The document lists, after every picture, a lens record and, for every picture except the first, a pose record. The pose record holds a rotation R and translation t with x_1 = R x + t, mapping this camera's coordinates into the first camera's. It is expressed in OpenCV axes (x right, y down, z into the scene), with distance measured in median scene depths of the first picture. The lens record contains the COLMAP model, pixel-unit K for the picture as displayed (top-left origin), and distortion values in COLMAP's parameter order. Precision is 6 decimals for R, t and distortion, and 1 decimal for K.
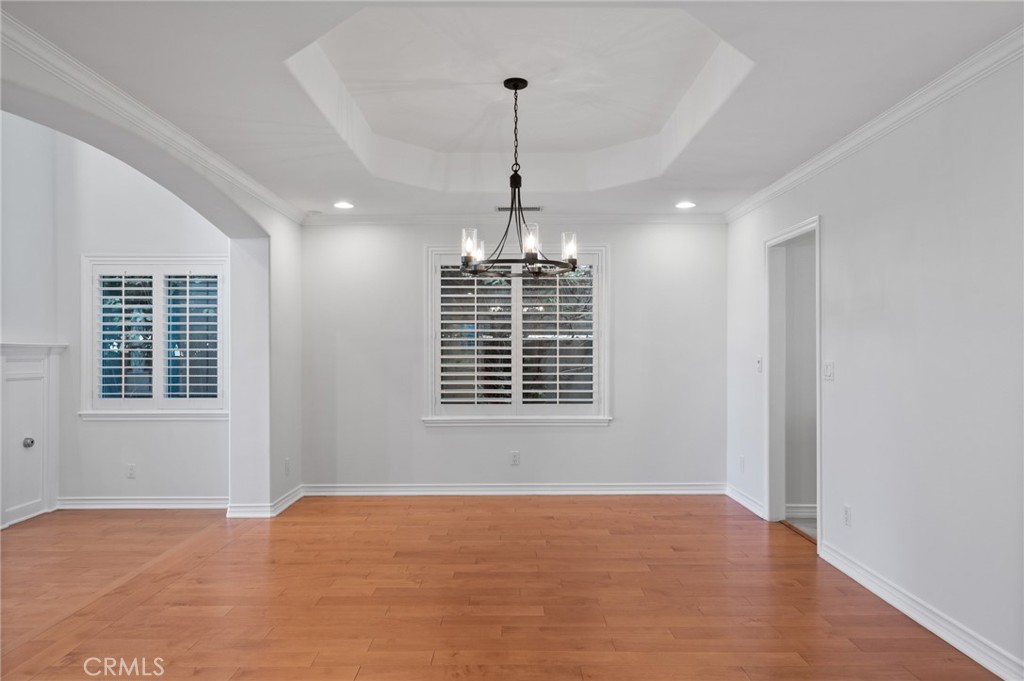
lens RADIAL K [[674.1, 0, 510.8], [0, 674.1, 345.0], [0, 0, 1]] dist [-0.000127, 0.001774]
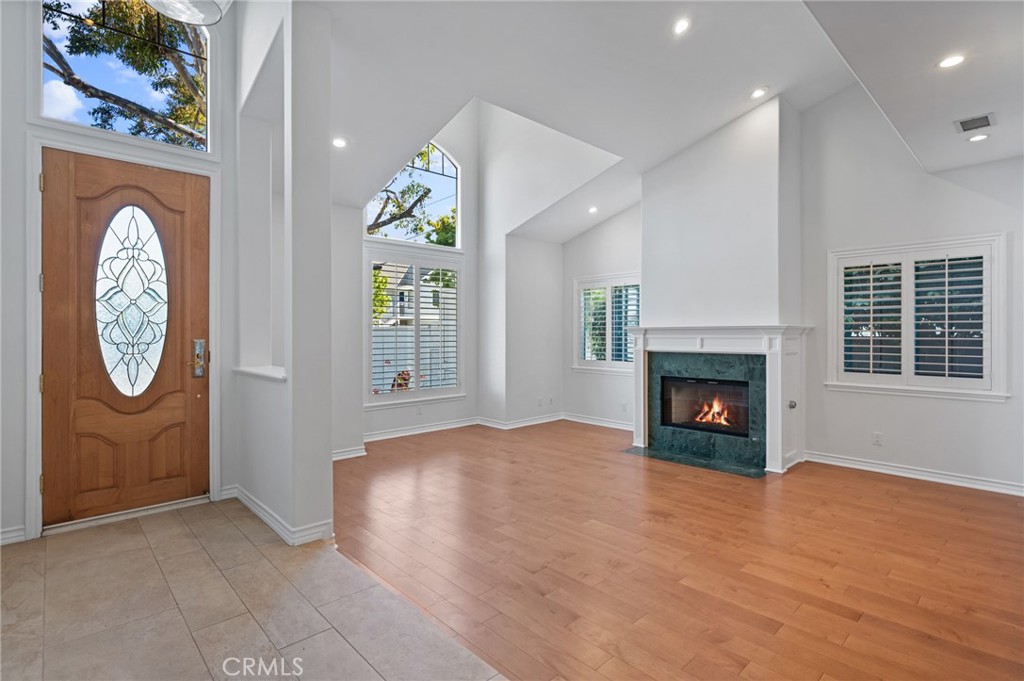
lens RADIAL K [[496.6, 0, 512.8], [0, 496.6, 334.4], [0, 0, 1]] dist [-0.002898, -0.000400]
pose [[0.683851, 0.004136, -0.729610, -0.377094], [0.005051, 0.999933, 0.010403, 0.001693], [0.729604, -0.010800, 0.683784, -0.009317]]
